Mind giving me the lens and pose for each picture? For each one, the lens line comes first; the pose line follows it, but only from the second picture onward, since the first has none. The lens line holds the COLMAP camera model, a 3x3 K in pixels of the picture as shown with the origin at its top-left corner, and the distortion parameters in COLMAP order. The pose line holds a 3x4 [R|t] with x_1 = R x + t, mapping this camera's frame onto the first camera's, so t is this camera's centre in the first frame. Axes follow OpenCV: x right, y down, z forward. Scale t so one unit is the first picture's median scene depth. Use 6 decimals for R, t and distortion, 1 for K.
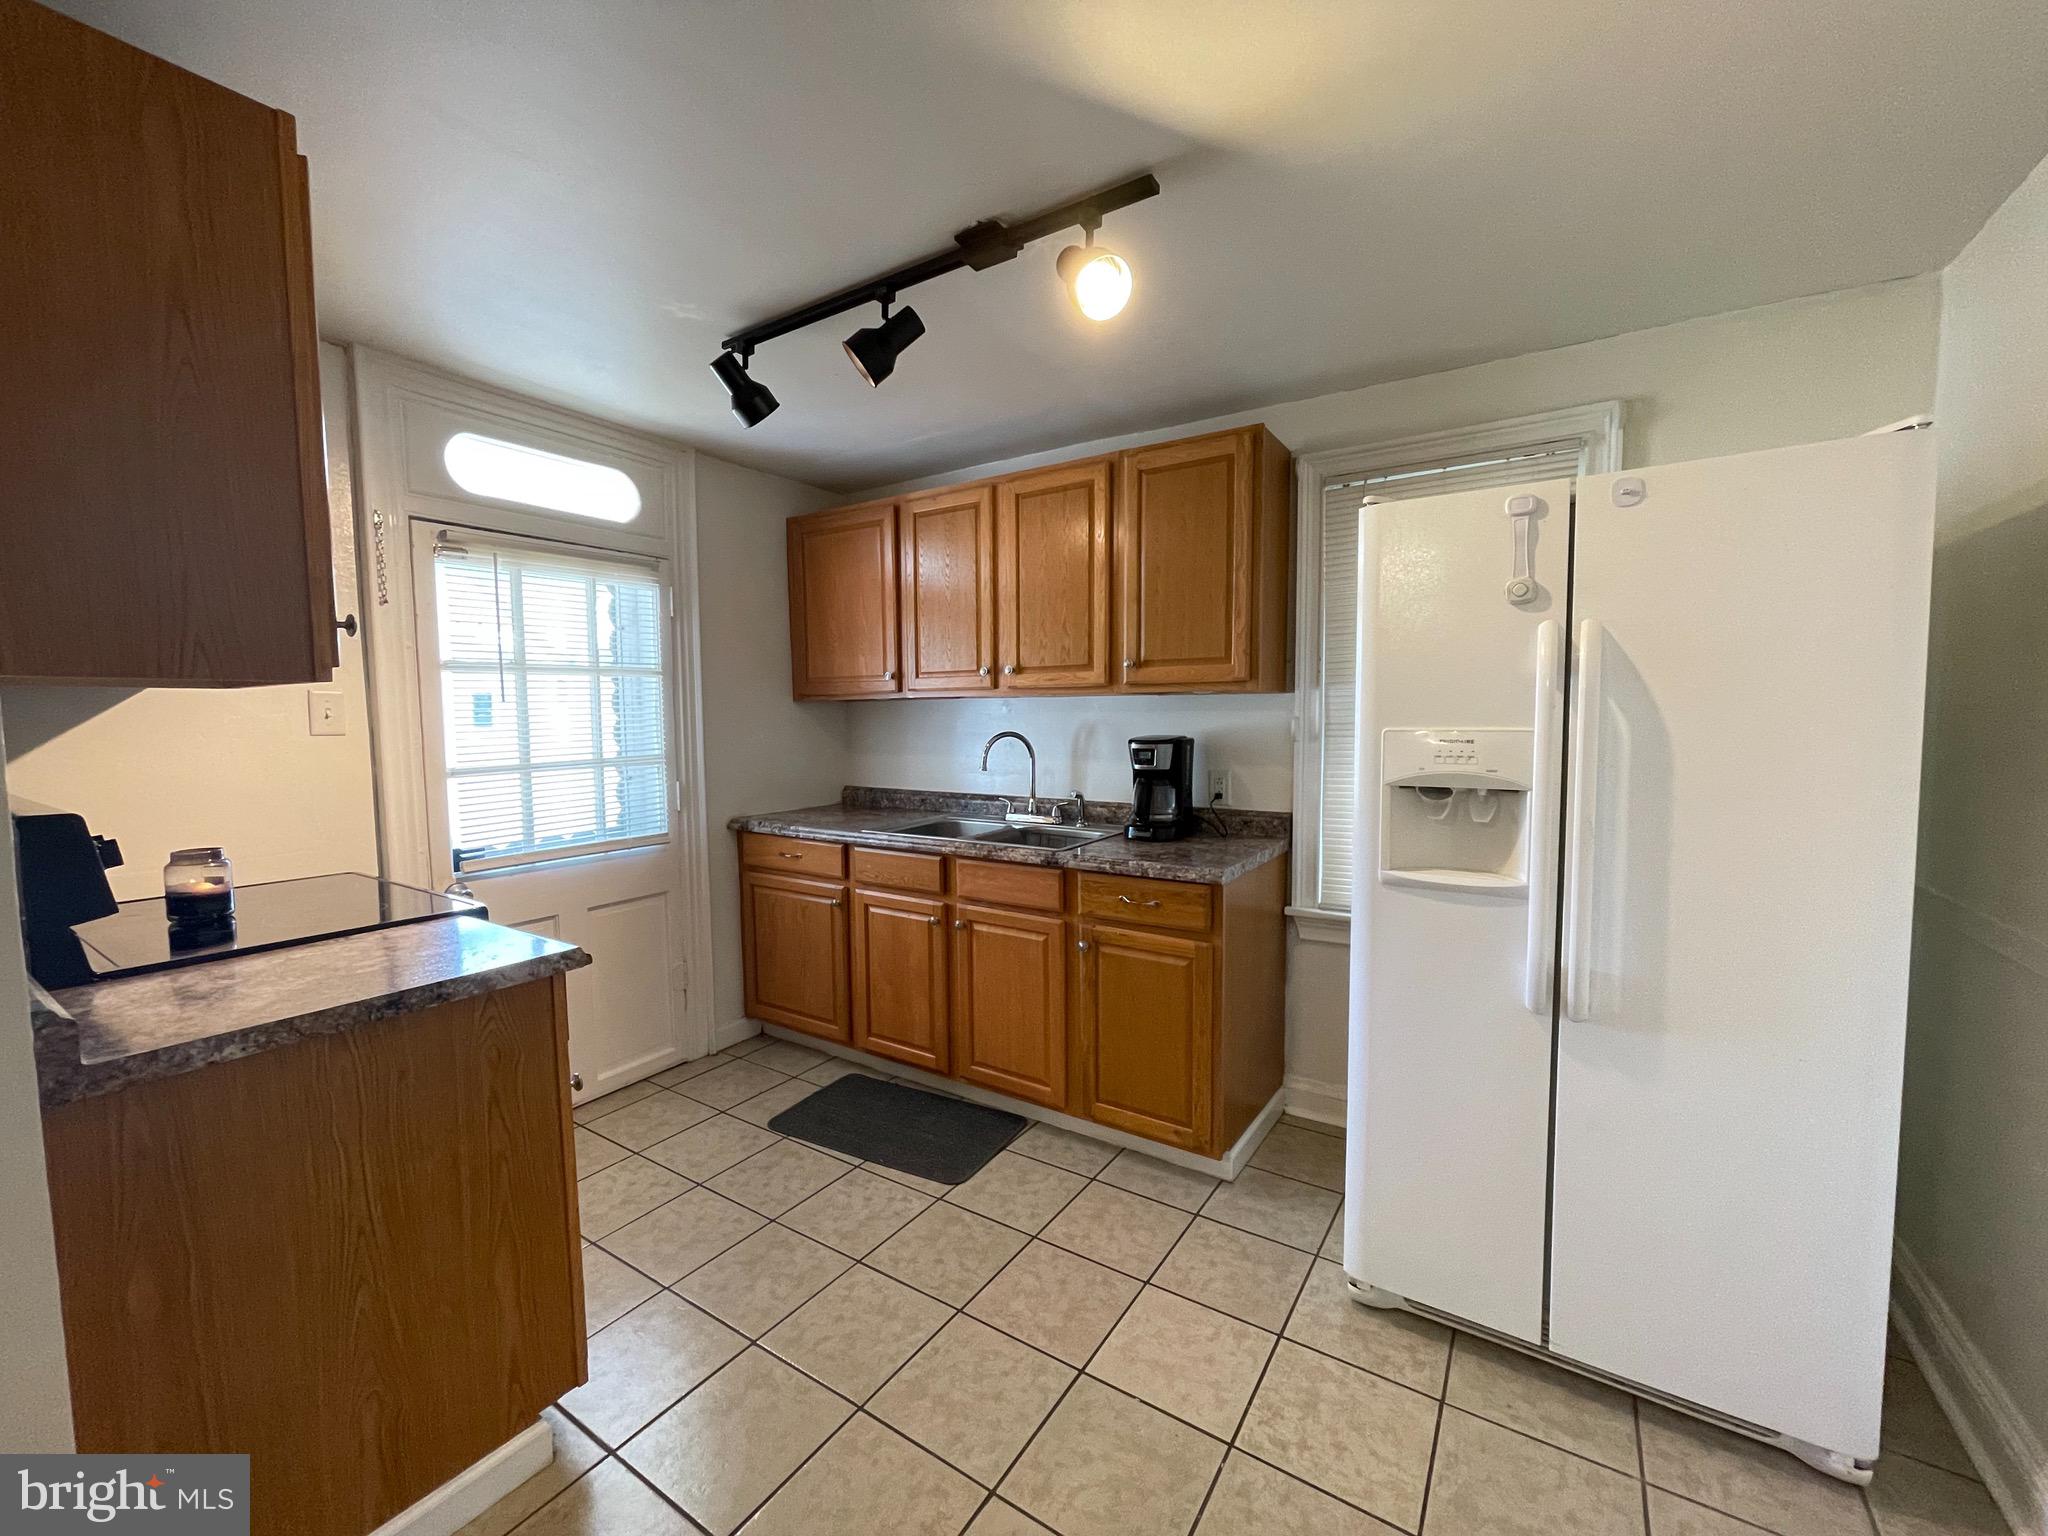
lens RADIAL K [[820.7, 0, 1028.5], [0, 820.7, 772.5], [0, 0, 1]] dist [0.028464, -0.013283]
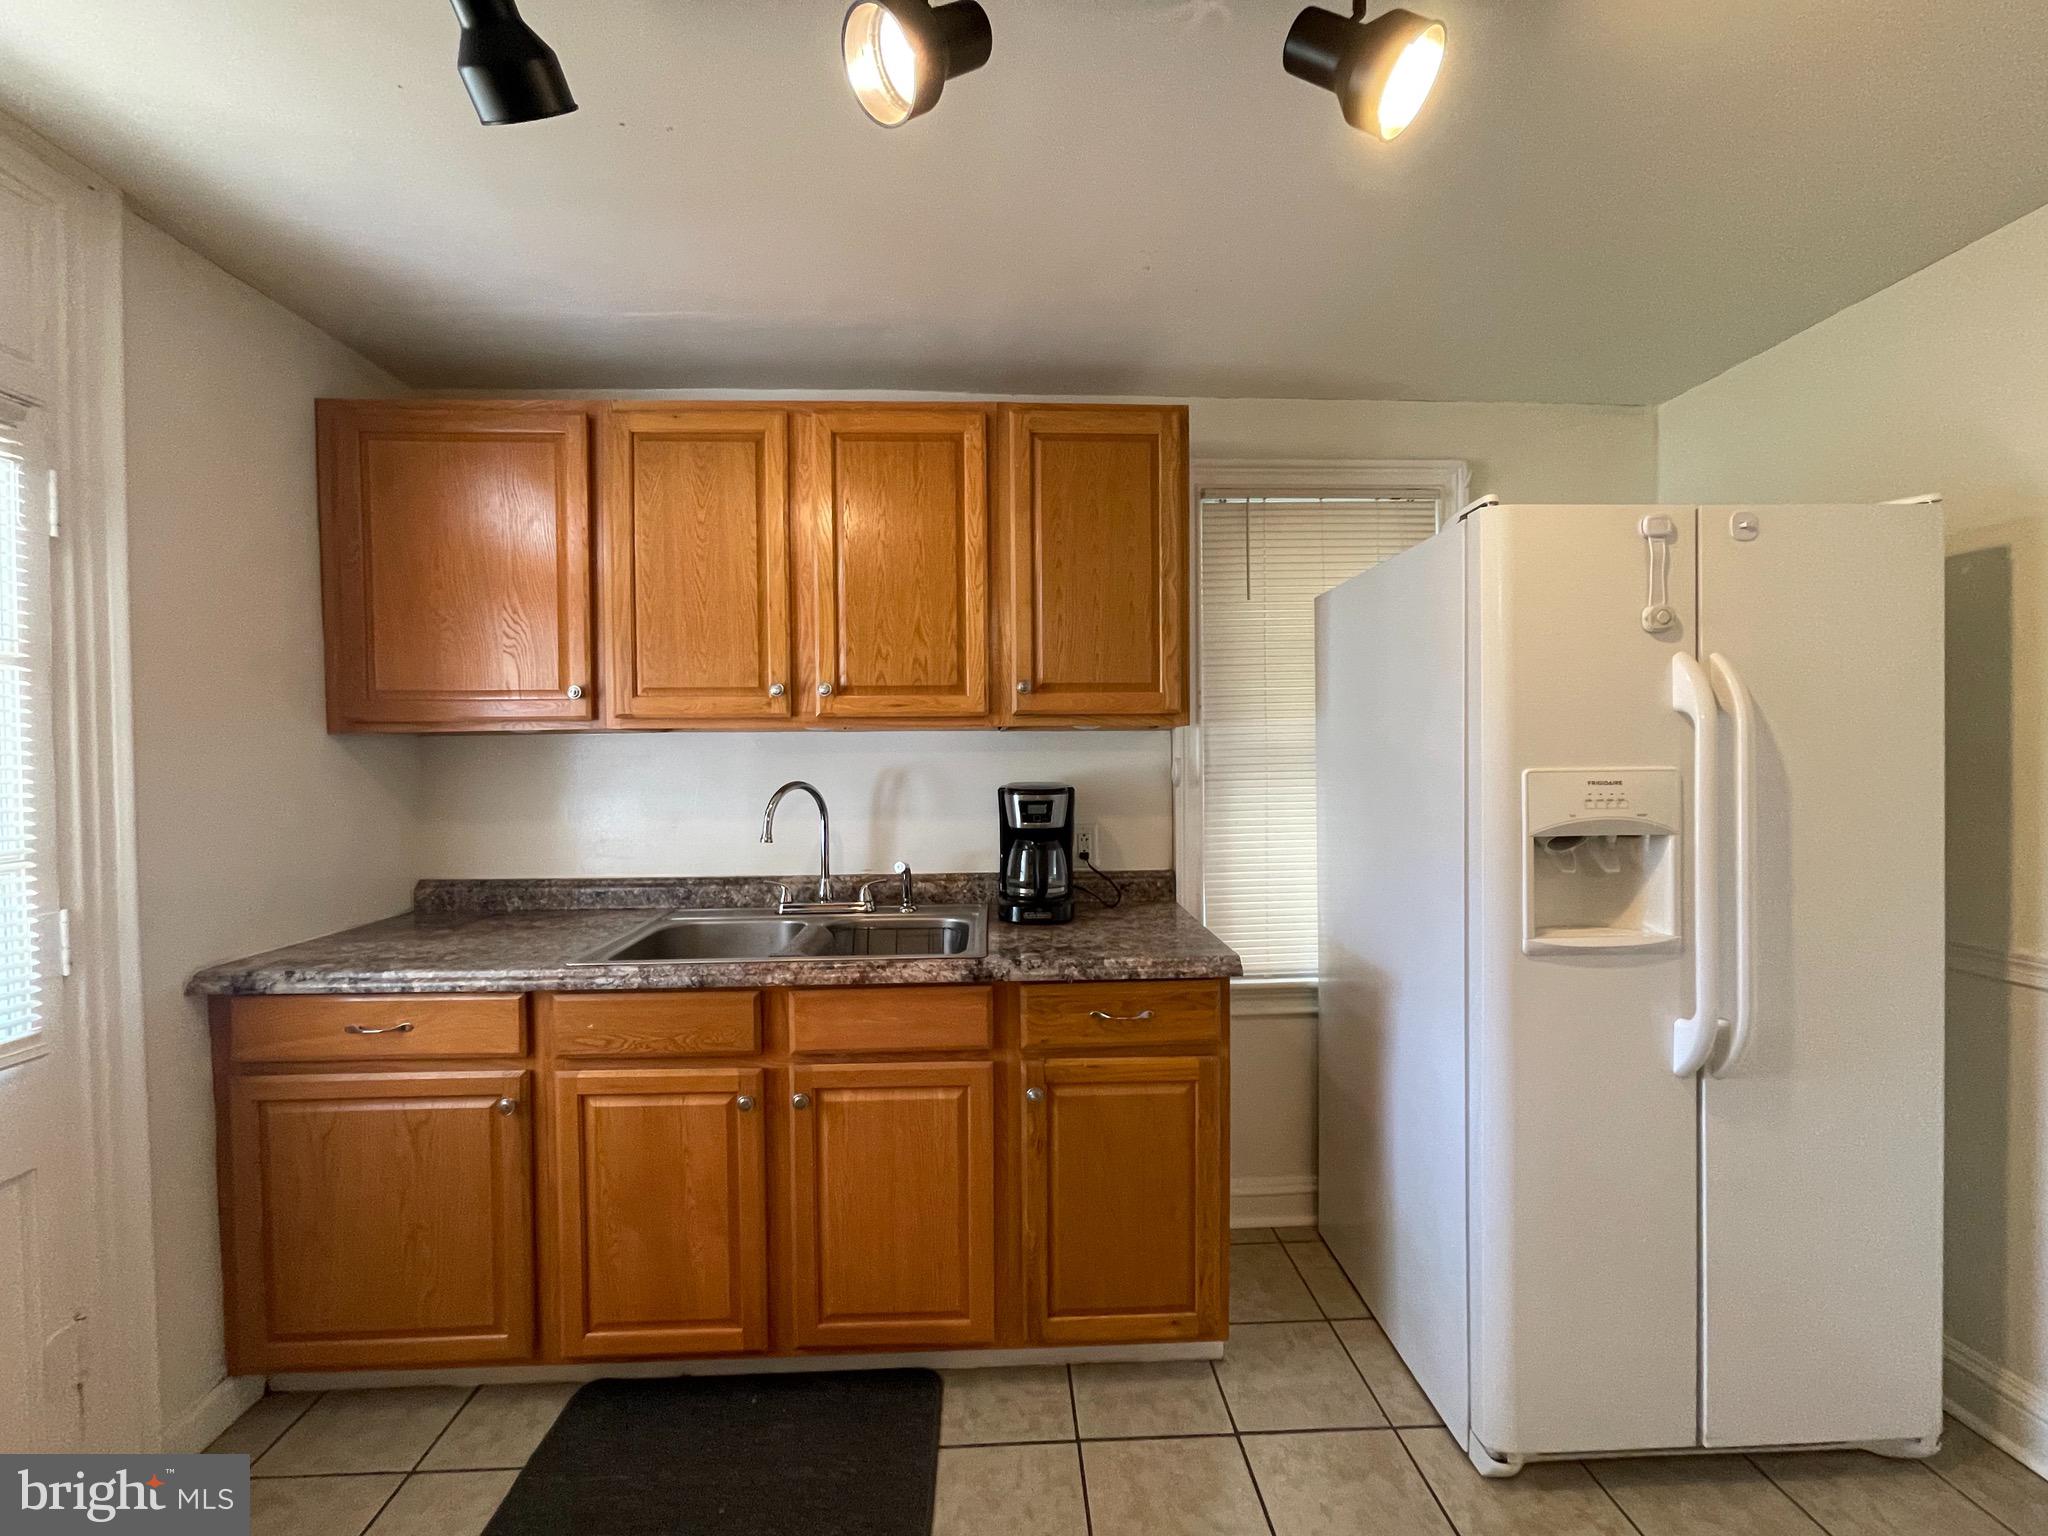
lens RADIAL K [[827.9, 0, 1025.8], [0, 827.9, 770.7], [0, 0, 1]] dist [-0.001914, 0.000137]
pose [[0.813925, -0.012854, 0.580828, -0.297429], [0.044777, 0.998169, -0.040657, -0.025613], [-0.579242, 0.059100, 0.813010, 0.384677]]
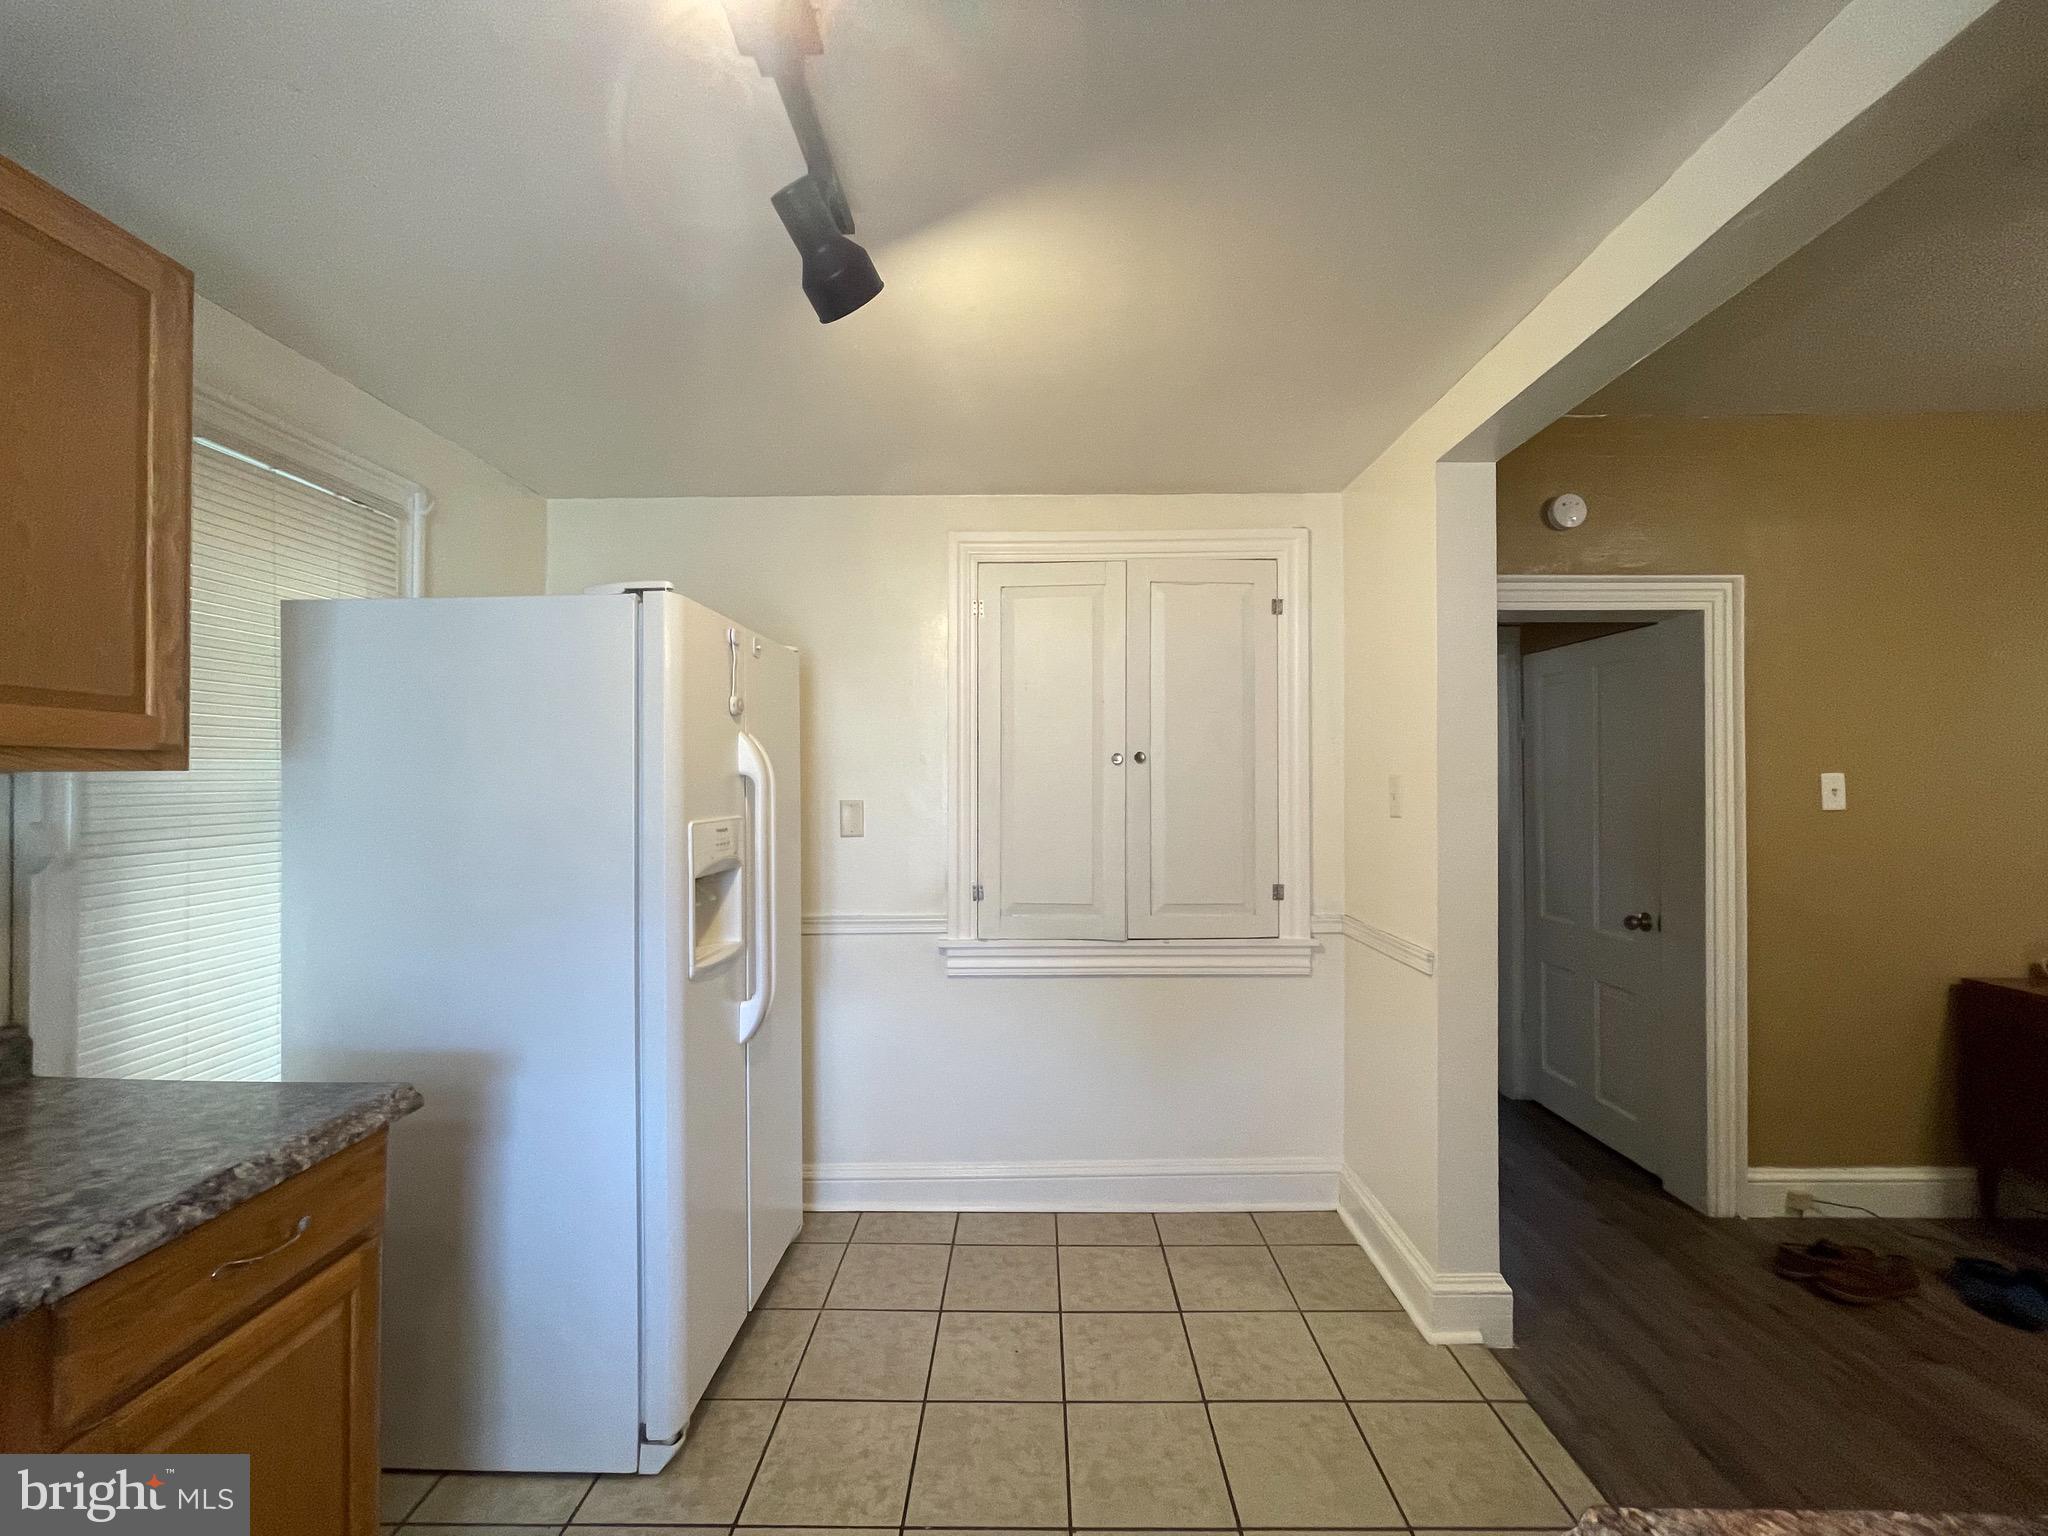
lens RADIAL K [[829.0, 0, 1024.0], [0, 829.0, 768.0], [0, 0, 1]] dist [-0.000818, -0.000585]
pose [[-0.536767, 0.020734, 0.843476, -0.394152], [0.065281, 0.997722, 0.017018, -0.068192], [-0.841201, 0.064197, -0.536897, 0.751797]]
